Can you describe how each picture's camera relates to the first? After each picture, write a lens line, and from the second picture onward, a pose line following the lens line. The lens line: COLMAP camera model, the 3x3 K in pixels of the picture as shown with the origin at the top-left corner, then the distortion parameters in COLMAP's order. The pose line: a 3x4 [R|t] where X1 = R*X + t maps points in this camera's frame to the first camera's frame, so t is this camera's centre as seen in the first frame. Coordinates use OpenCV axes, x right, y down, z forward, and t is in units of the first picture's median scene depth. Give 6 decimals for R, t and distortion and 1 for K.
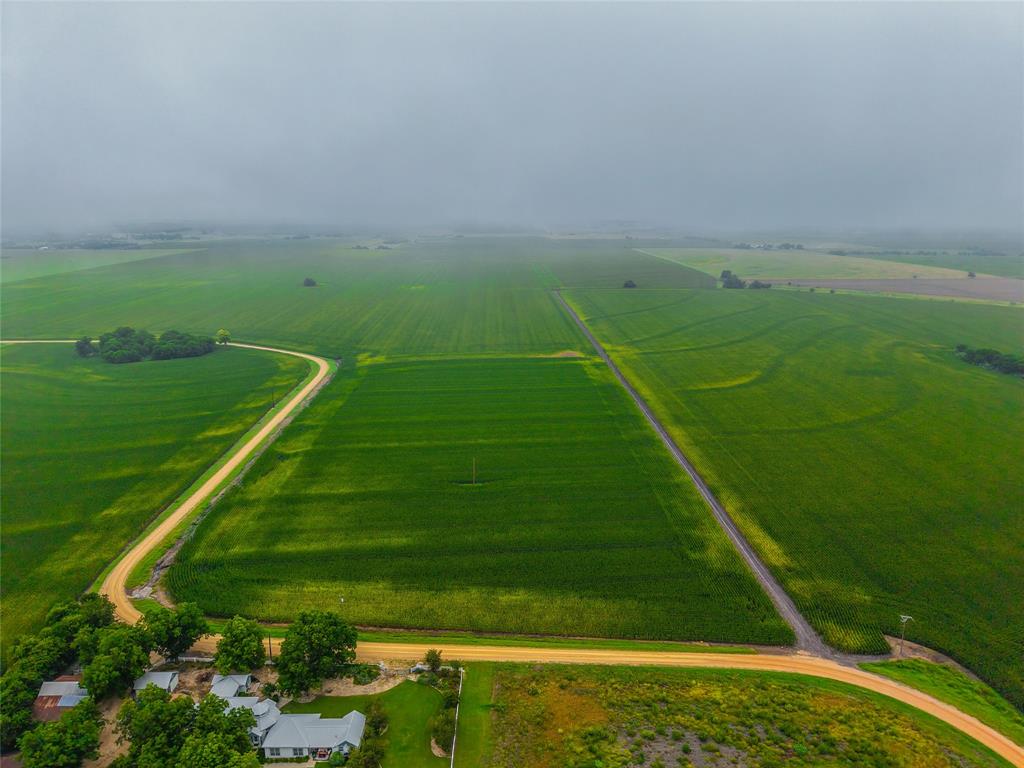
lens RADIAL K [[641.1, 0, 512.0], [0, 641.1, 384.0], [0, 0, 1]] dist [0.003557, -0.001759]
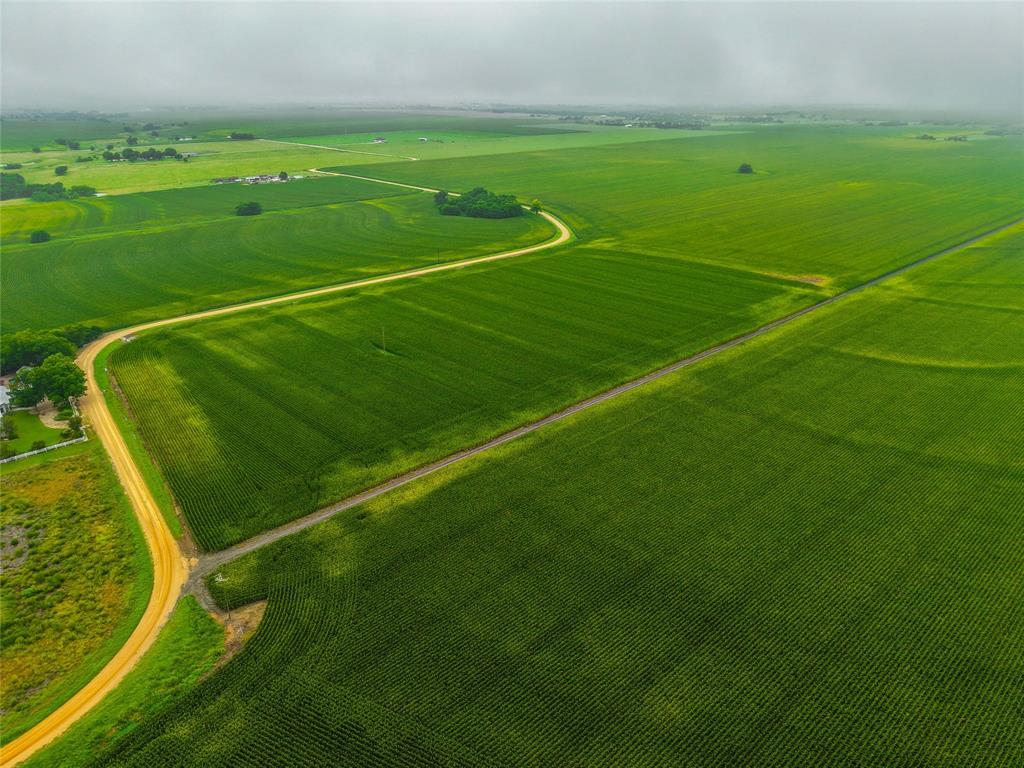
lens RADIAL K [[715.9, 0, 512.0], [0, 715.9, 384.0], [0, 0, 1]] dist [0.004172, -0.000799]
pose [[0.653485, 0.292107, -0.698306, 1.331358], [-0.207404, 0.956331, 0.205950, -0.093872], [0.727971, 0.010246, 0.685532, 0.649961]]
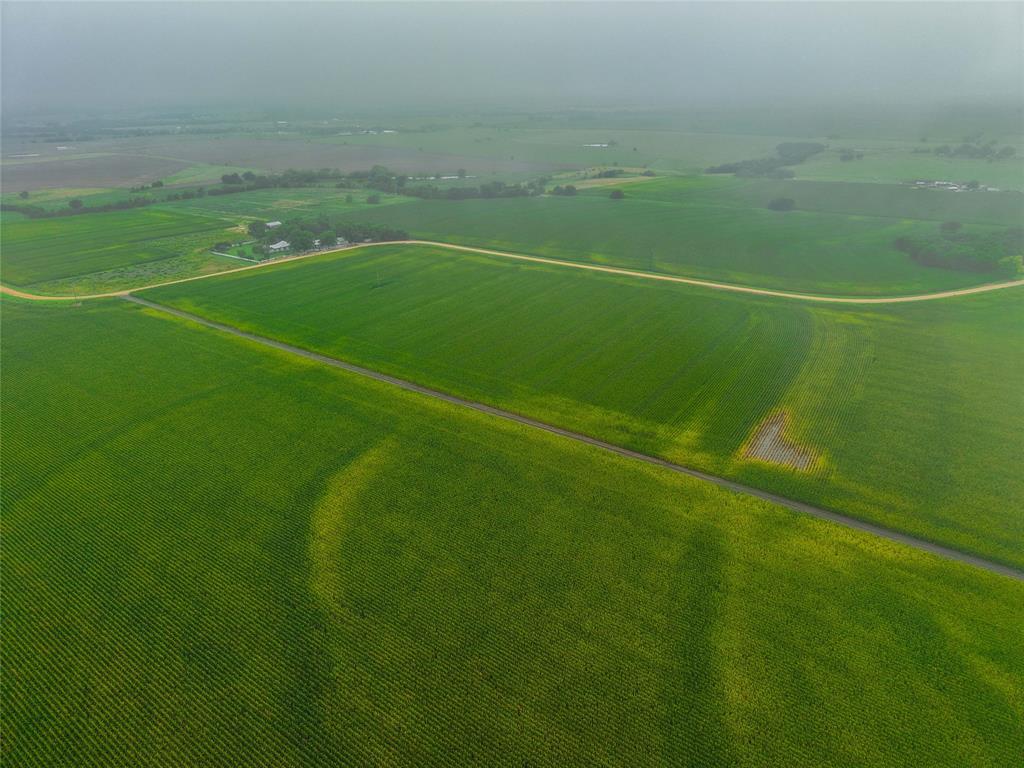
lens RADIAL K [[641.1, 0, 512.0], [0, 641.1, 384.0], [0, 0, 1]] dist [0.003557, -0.001759]
pose [[-0.607130, 0.344433, -0.716072, 1.306694], [-0.197508, 0.807473, 0.555858, -0.776402], [0.769664, 0.478908, -0.422213, 3.014345]]
